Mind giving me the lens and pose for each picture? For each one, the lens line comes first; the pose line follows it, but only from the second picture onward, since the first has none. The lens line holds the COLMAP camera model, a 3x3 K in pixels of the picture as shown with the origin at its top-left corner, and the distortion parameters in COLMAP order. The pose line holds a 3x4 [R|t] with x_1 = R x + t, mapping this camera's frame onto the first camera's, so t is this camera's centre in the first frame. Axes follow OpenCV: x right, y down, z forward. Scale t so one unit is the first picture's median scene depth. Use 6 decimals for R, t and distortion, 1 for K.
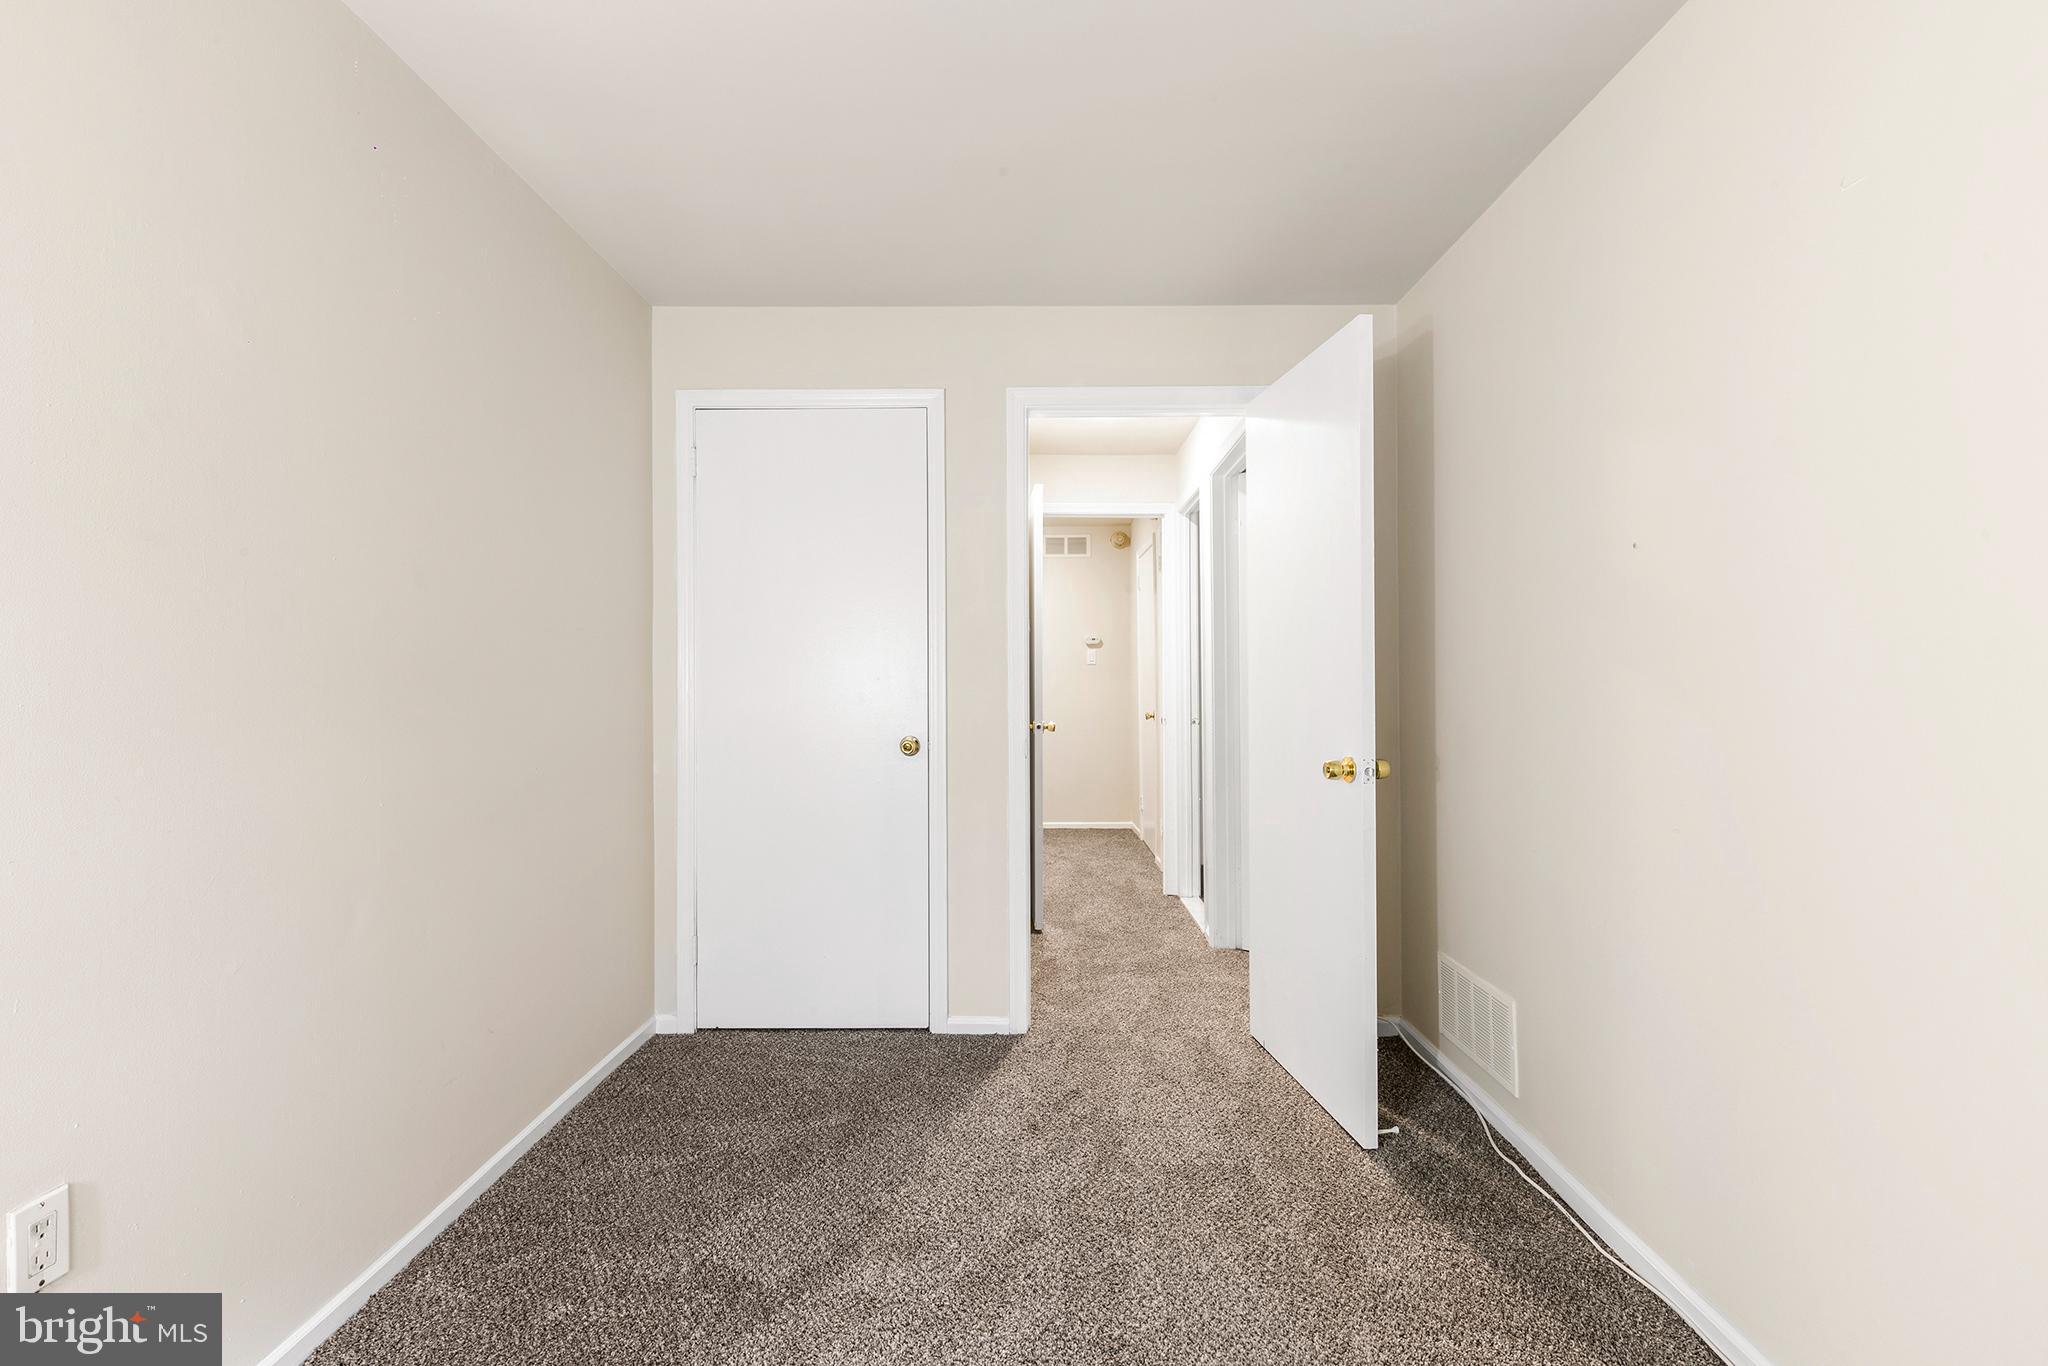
lens RADIAL K [[922.6, 0, 1027.1], [0, 922.6, 683.1], [0, 0, 1]] dist [0.001870, 0.000358]
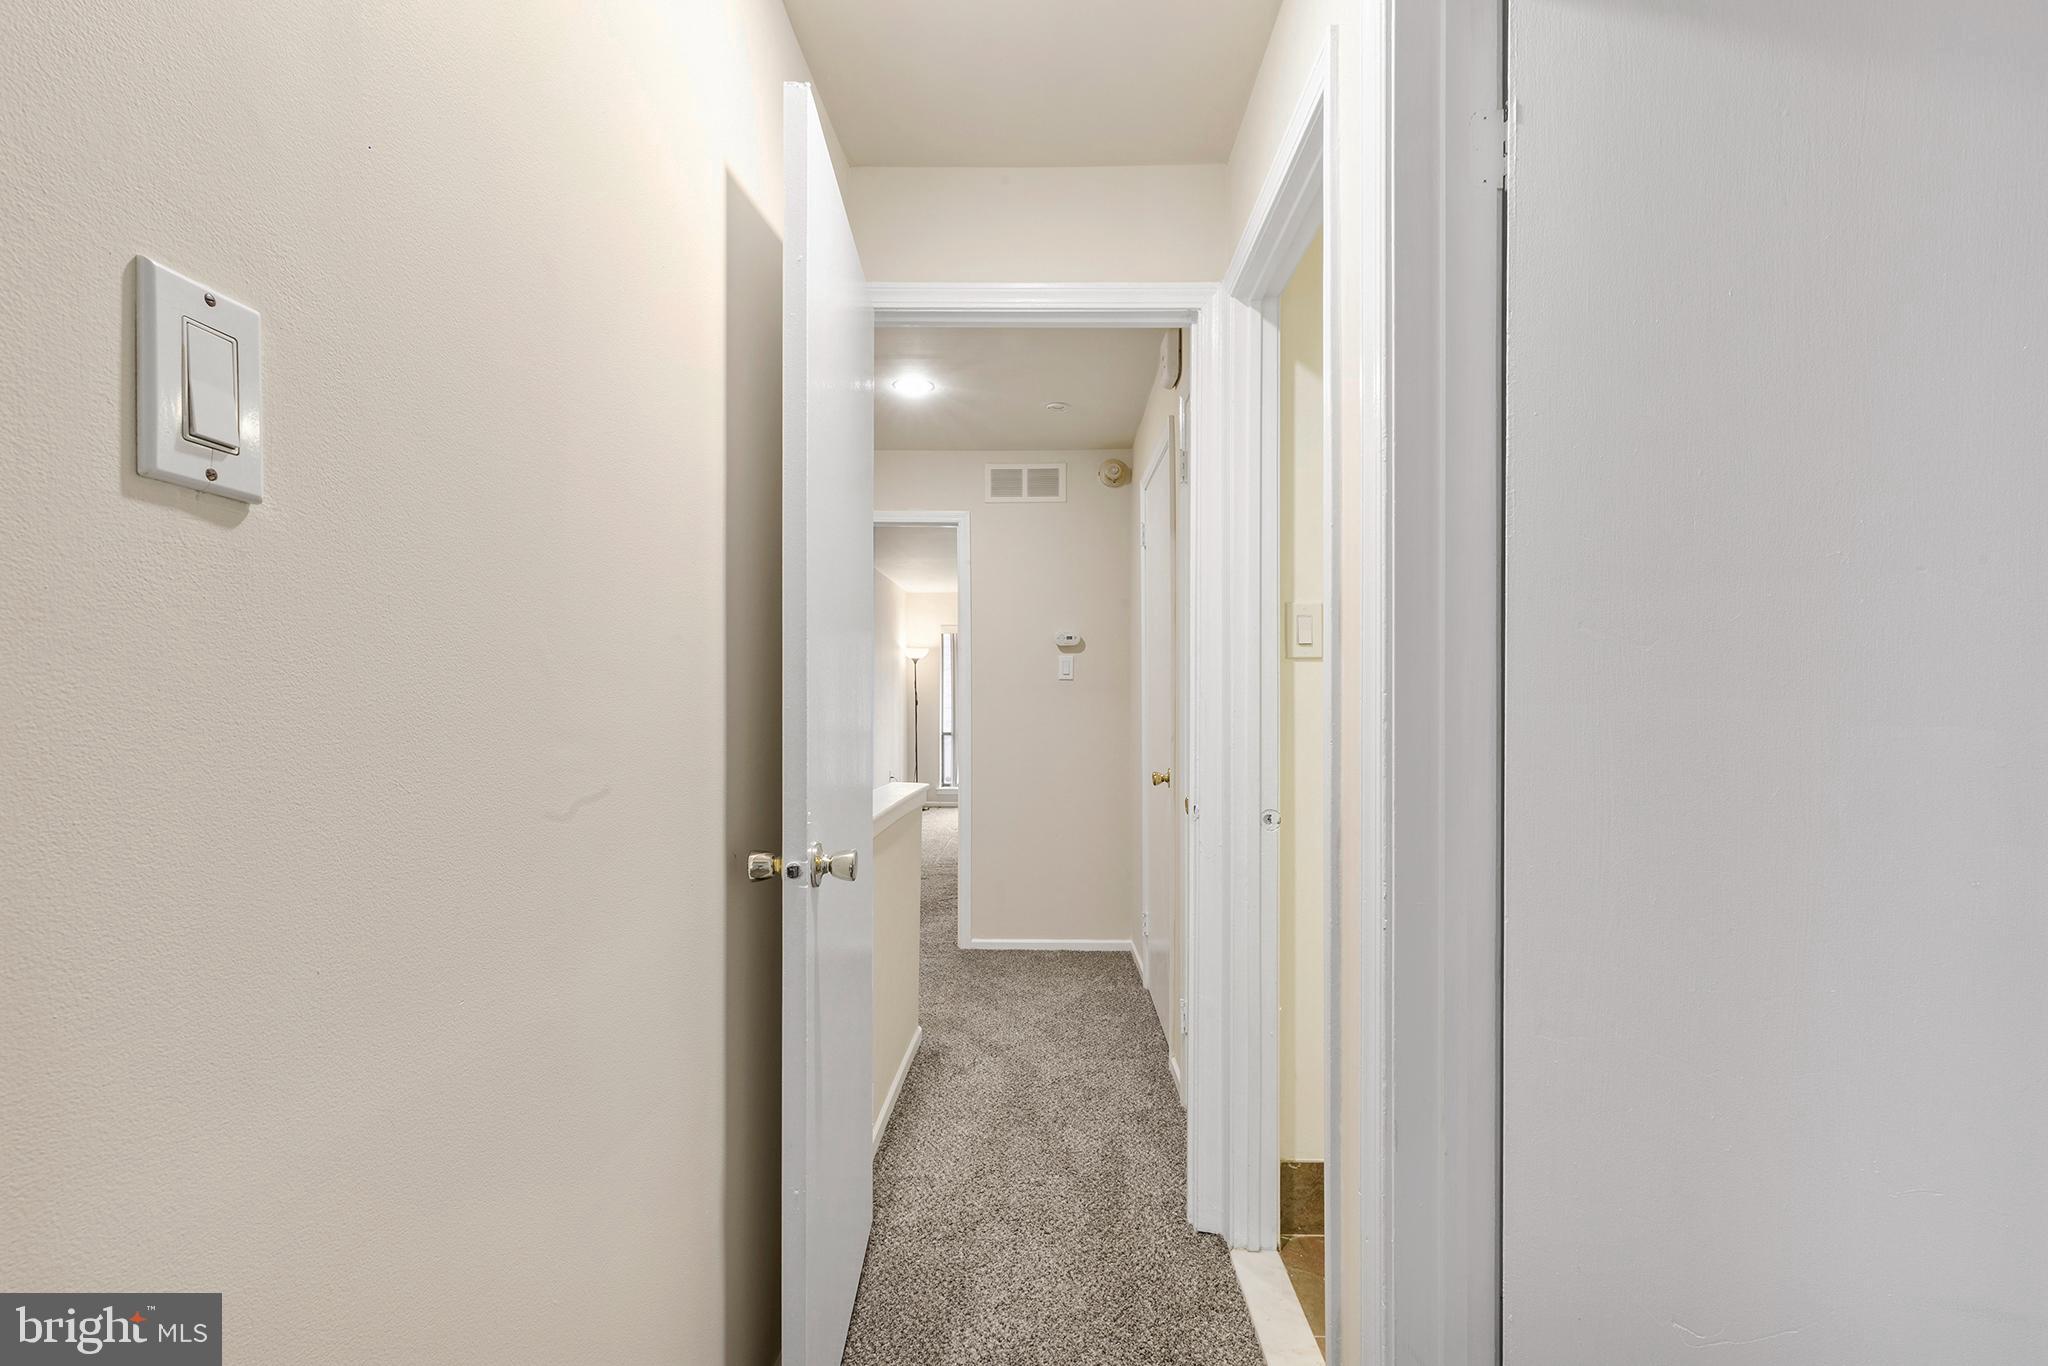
lens RADIAL K [[922.6, 0, 1027.1], [0, 922.6, 683.1], [0, 0, 1]] dist [0.001870, 0.000358]
pose [[0.999813, 0.010628, -0.016132, 0.055044], [-0.010960, 0.999727, -0.020652, -0.005375], [0.015908, 0.020825, 0.999657, 0.402999]]
